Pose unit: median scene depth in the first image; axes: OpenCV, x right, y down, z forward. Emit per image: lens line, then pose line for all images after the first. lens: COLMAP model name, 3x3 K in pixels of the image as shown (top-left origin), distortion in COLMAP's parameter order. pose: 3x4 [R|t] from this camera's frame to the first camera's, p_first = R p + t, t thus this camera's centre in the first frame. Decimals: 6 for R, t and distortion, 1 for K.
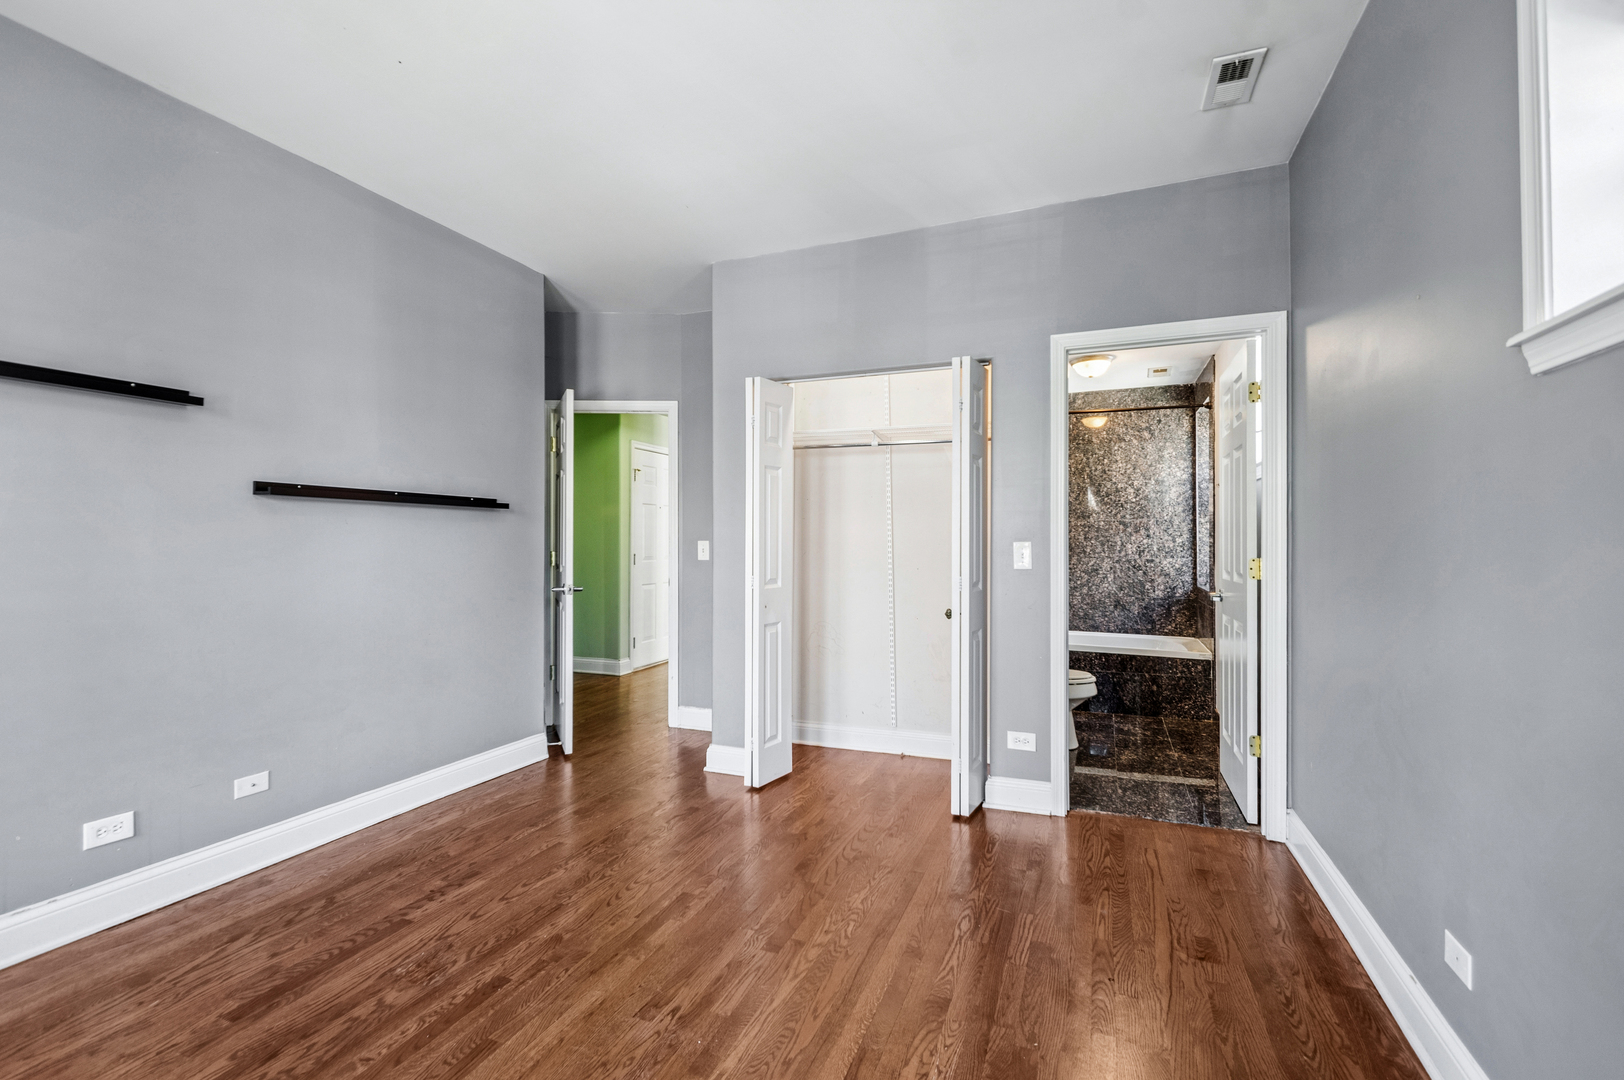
lens RADIAL K [[714.2, 0, 805.8], [0, 714.2, 546.4], [0, 0, 1]] dist [0.024874, -0.013265]
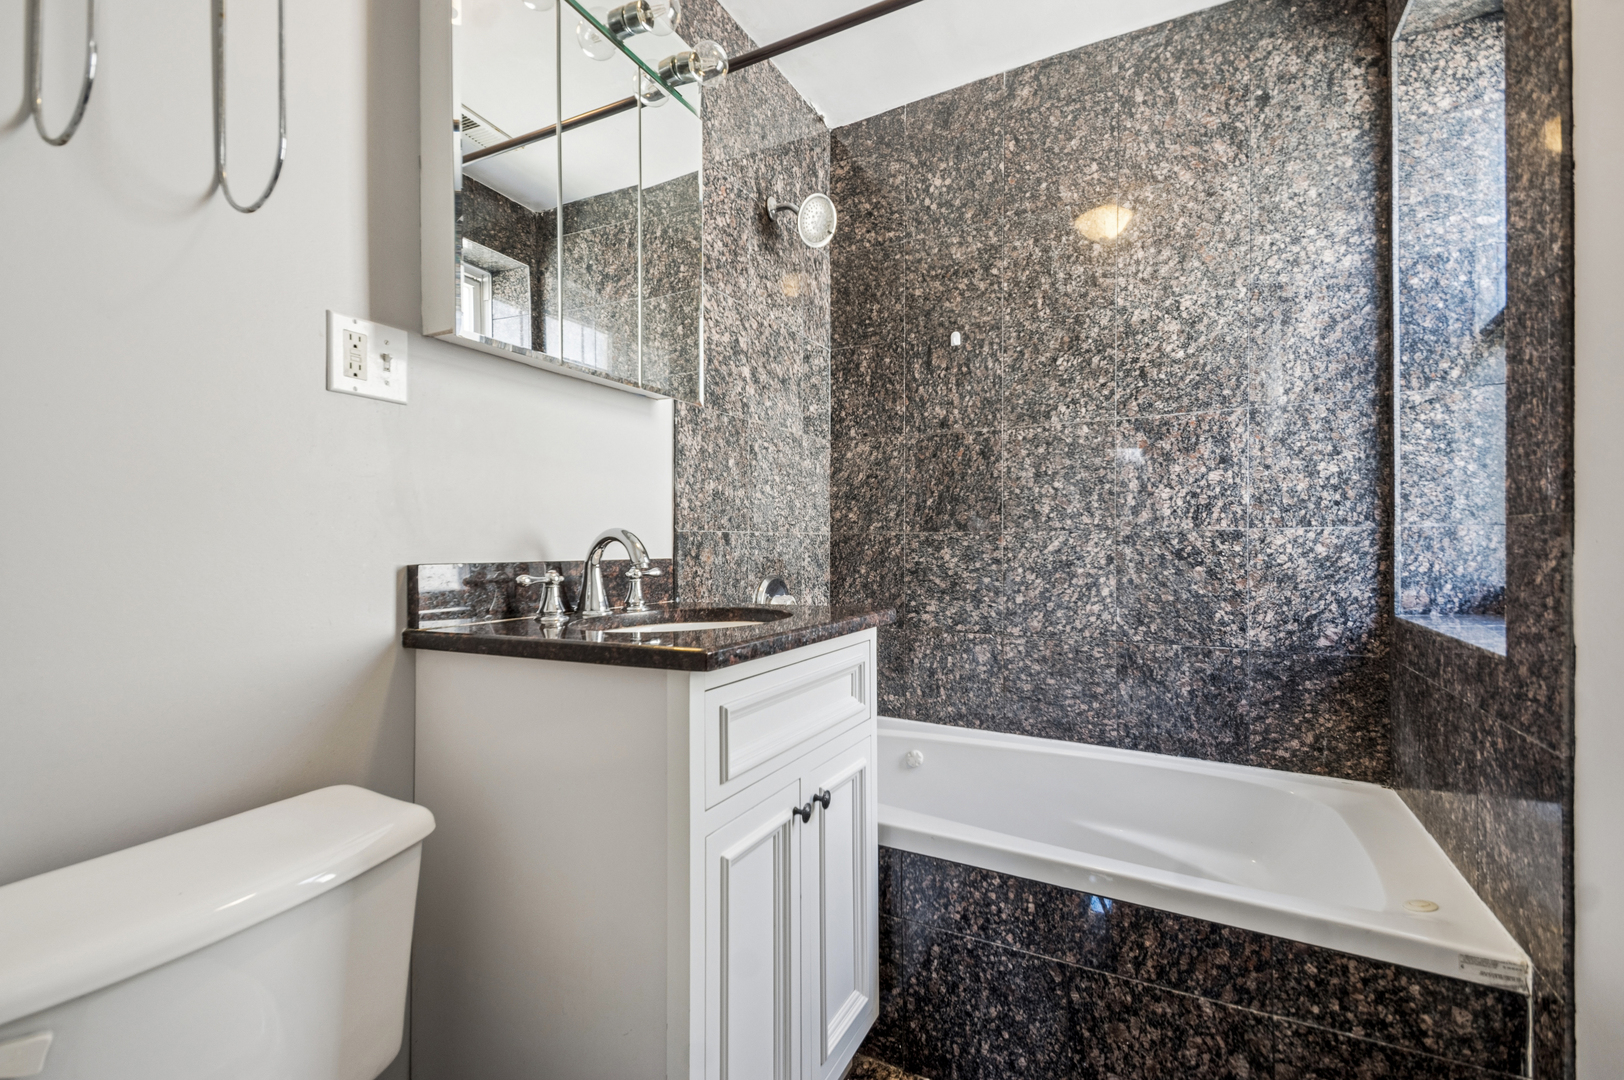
lens RADIAL K [[716.0, 0, 794.6], [0, 716.0, 554.2], [0, 0, 1]] dist [0.033142, -0.016023]
pose [[0.993978, -0.002838, -0.109539, 0.318791], [0.004332, 0.999901, 0.013396, 0.023217], [0.109491, -0.013790, 0.993892, 0.651145]]
